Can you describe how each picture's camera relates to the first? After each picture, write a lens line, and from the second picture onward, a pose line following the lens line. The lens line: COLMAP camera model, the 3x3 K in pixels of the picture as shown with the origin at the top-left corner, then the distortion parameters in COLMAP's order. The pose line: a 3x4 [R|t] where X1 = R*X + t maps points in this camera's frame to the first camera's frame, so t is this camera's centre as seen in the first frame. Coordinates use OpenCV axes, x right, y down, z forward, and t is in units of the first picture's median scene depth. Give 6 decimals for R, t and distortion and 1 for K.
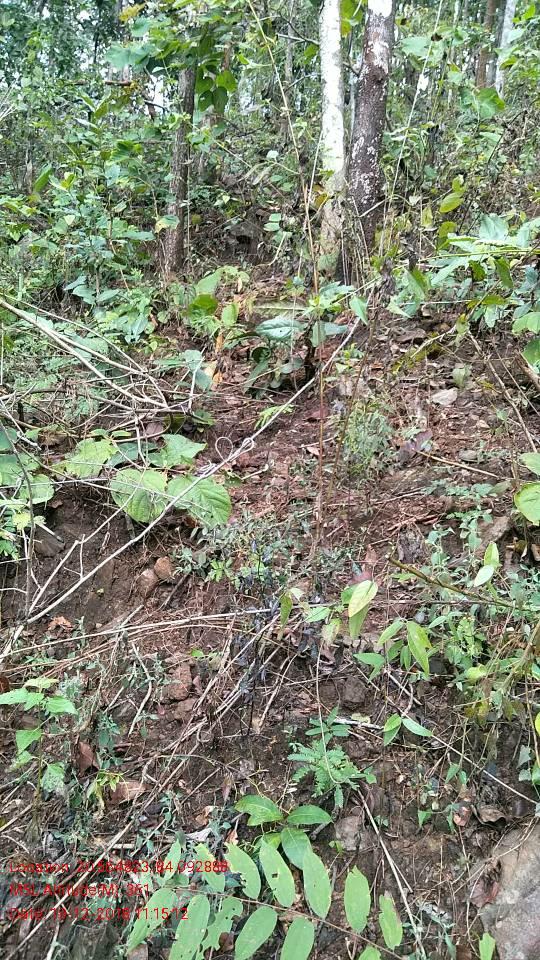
lens RADIAL K [[658.6, 0, 274.7], [0, 658.6, 480.8], [0, 0, 1]] dist [-0.003636, -0.002967]
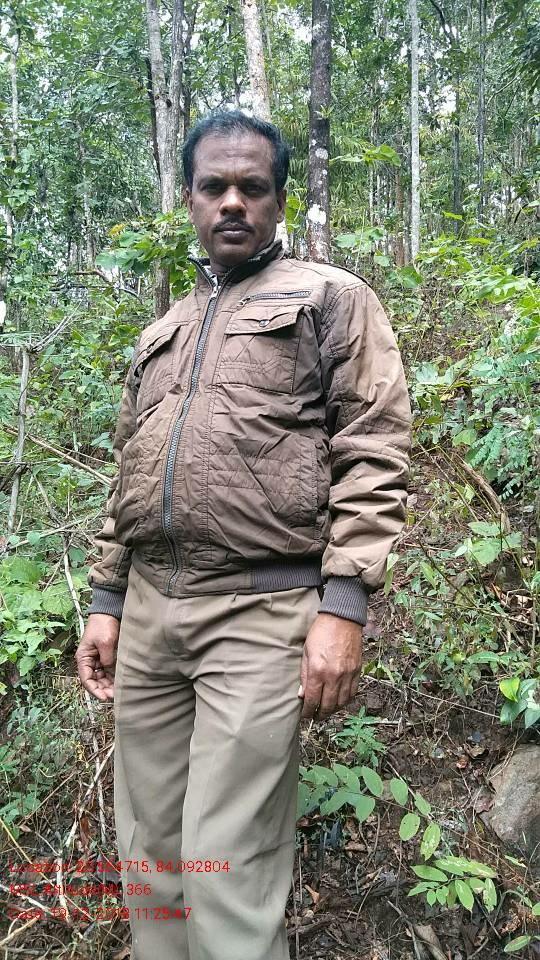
lens RADIAL K [[658.6, 0, 274.7], [0, 658.6, 480.8], [0, 0, 1]] dist [-0.003636, -0.002967]
pose [[0.994615, -0.083557, 0.061320, -0.068679], [0.094744, 0.972863, -0.211094, 0.076382], [-0.042018, 0.215767, 0.975540, -0.225852]]
